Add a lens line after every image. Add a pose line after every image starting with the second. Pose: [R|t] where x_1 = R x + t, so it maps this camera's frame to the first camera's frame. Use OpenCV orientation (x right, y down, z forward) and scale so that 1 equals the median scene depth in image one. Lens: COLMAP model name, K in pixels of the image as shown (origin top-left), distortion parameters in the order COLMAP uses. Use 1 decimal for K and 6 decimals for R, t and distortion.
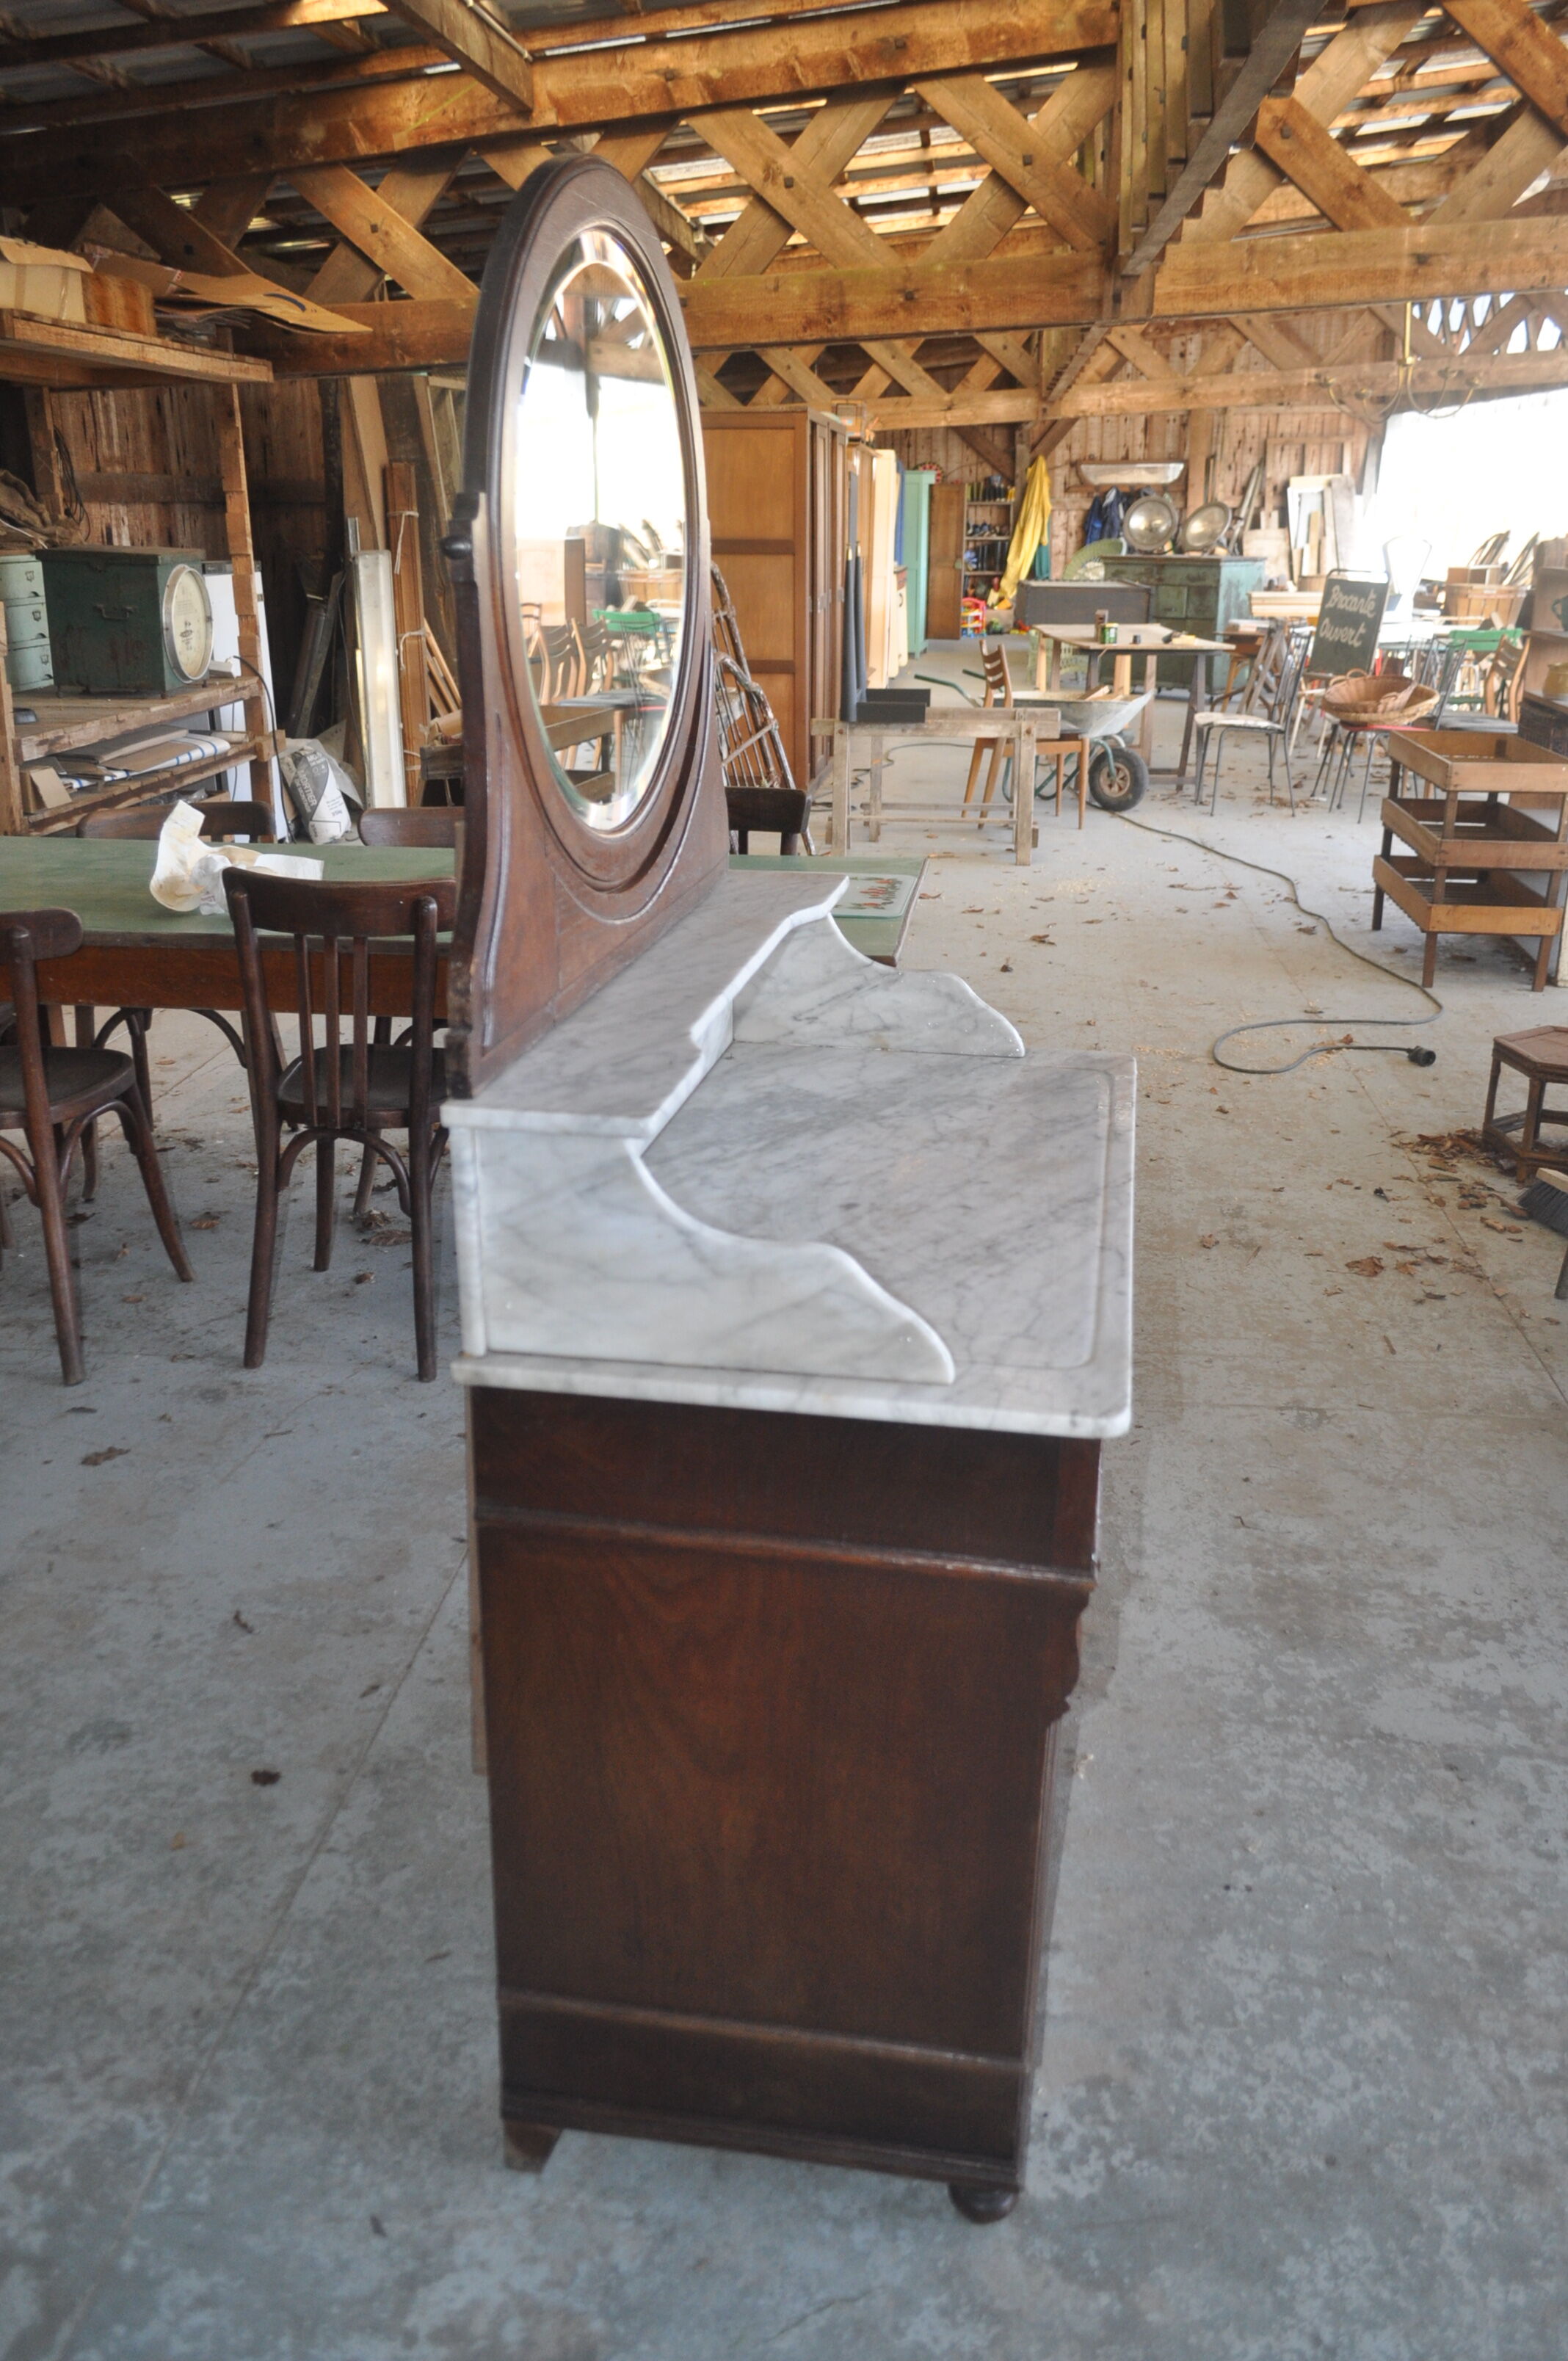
lens RADIAL K [[1875.9, 0, 794.1], [0, 1875.9, 1189.5], [0, 0, 1]] dist [-0.000871, 0.002592]
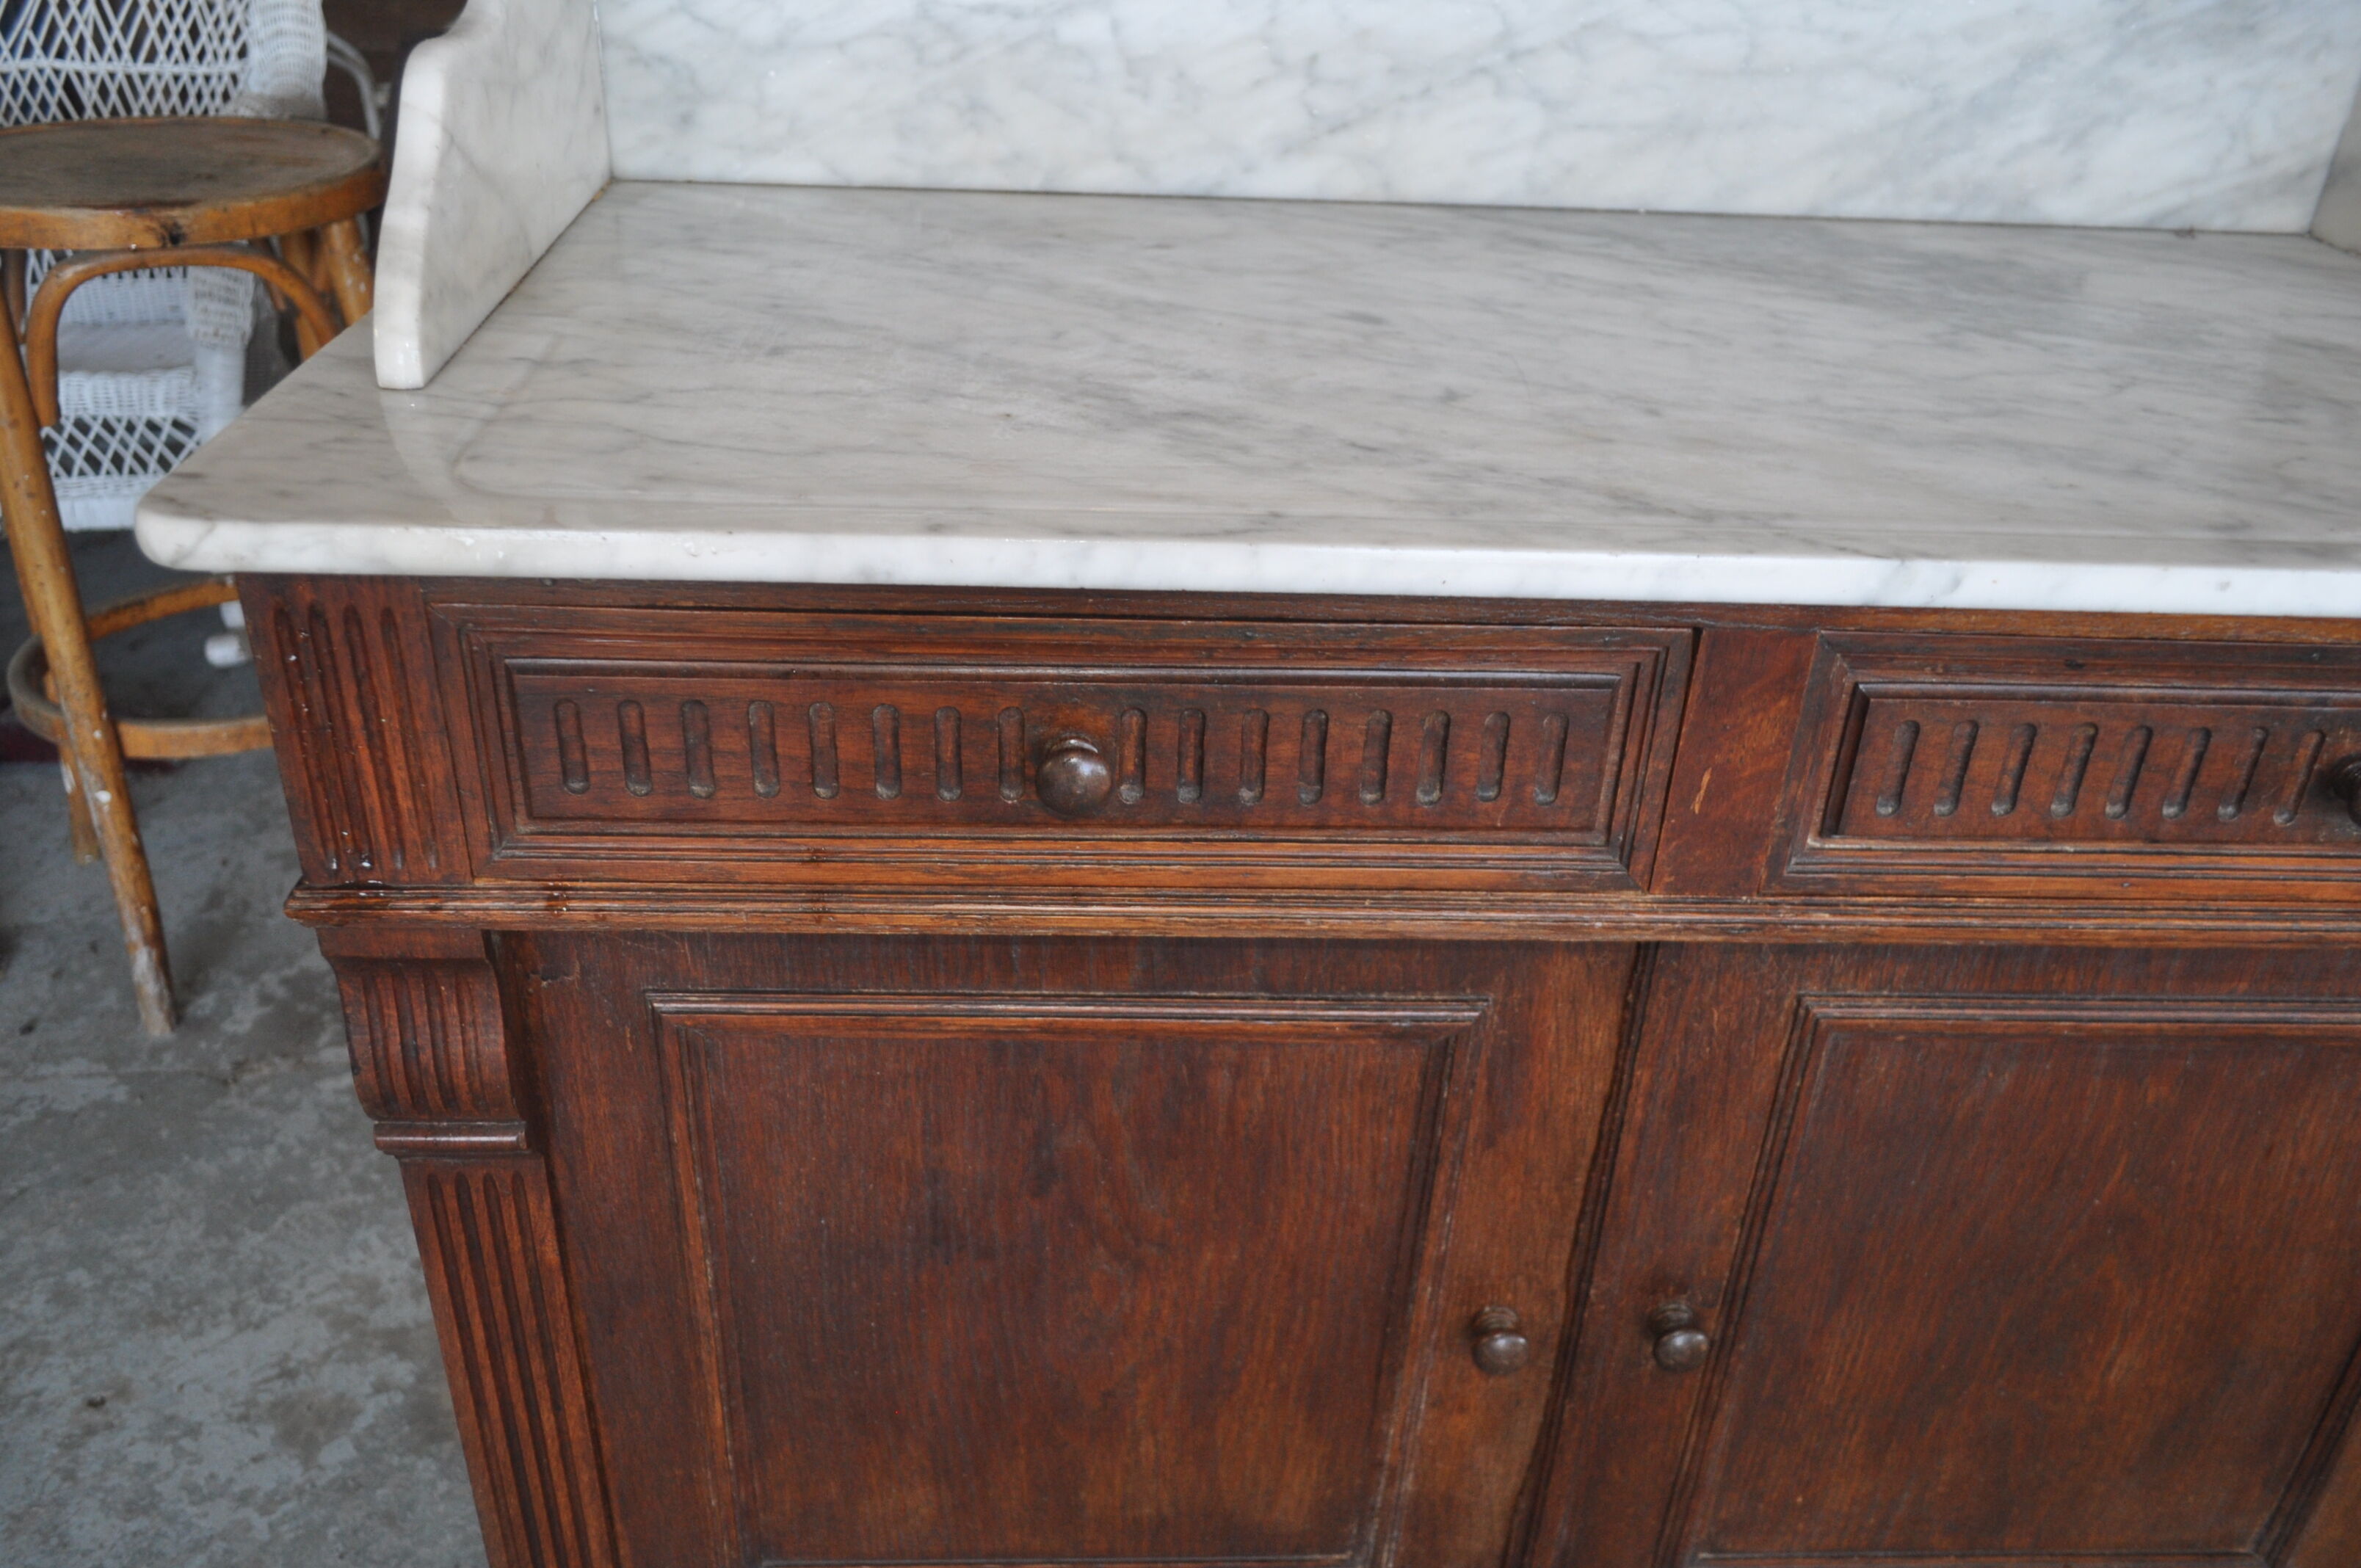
lens RADIAL K [[1850.8, 0, 1177.3], [0, 1850.8, 791.9], [0, 0, 1]] dist [-0.000587, 0.001217]
pose [[0.219742, 0.481121, -0.848667, 0.425144], [-0.363453, 0.847677, 0.386452, -0.047634], [0.905326, 0.223531, 0.361136, 0.758817]]
